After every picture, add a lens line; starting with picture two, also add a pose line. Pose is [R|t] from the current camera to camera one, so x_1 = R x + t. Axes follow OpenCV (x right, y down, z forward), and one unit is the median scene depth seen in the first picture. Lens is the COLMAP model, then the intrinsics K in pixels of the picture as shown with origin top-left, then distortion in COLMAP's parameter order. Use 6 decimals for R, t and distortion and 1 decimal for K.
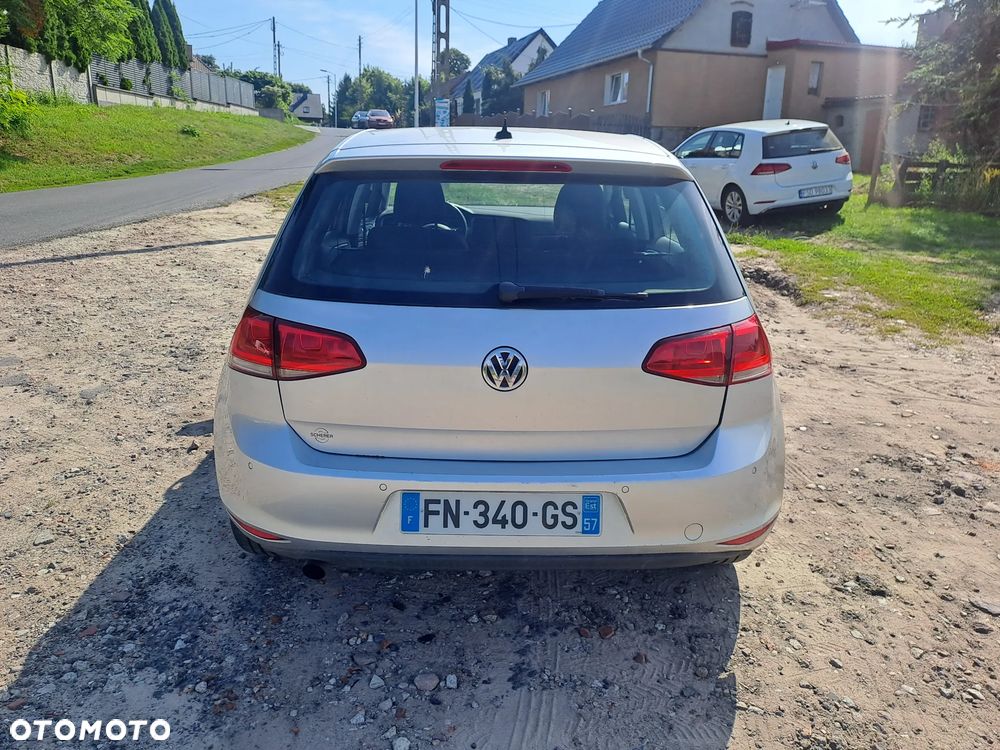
lens RADIAL K [[767.8, 0, 497.2], [0, 767.8, 341.3], [0, 0, 1]] dist [0.060226, -0.060554]
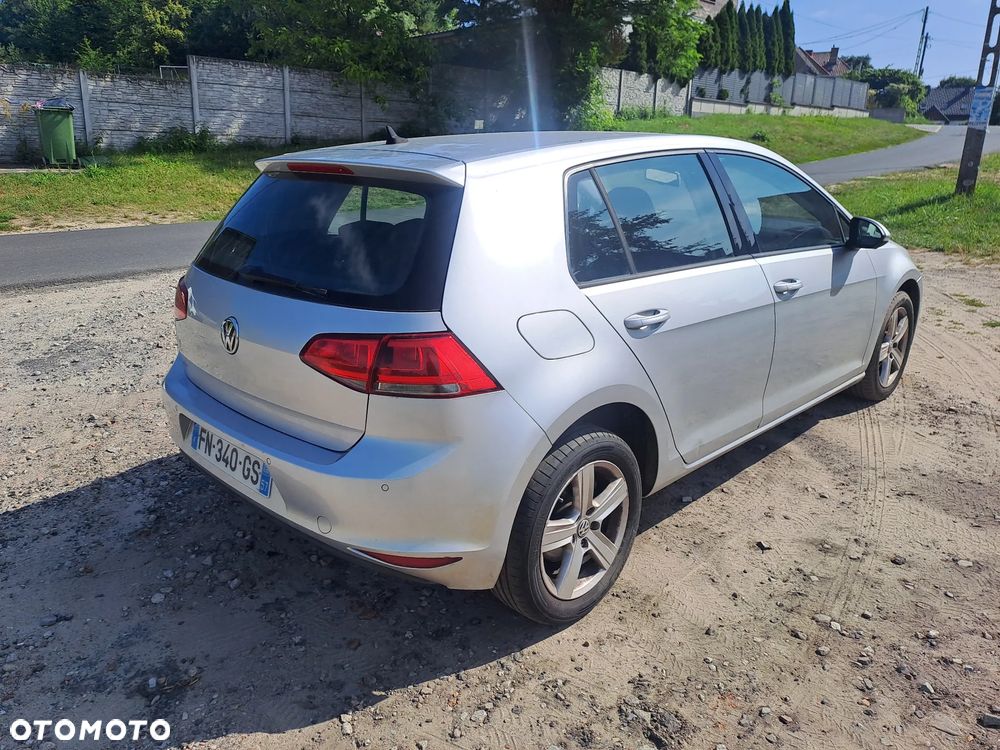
lens RADIAL K [[767.8, 0, 497.2], [0, 767.8, 341.3], [0, 0, 1]] dist [0.060226, -0.060554]
pose [[0.675367, 0.166039, -0.718547, 0.144008], [-0.169612, 0.983178, 0.067769, -0.013519], [0.717712, 0.076106, 0.692168, 0.056433]]
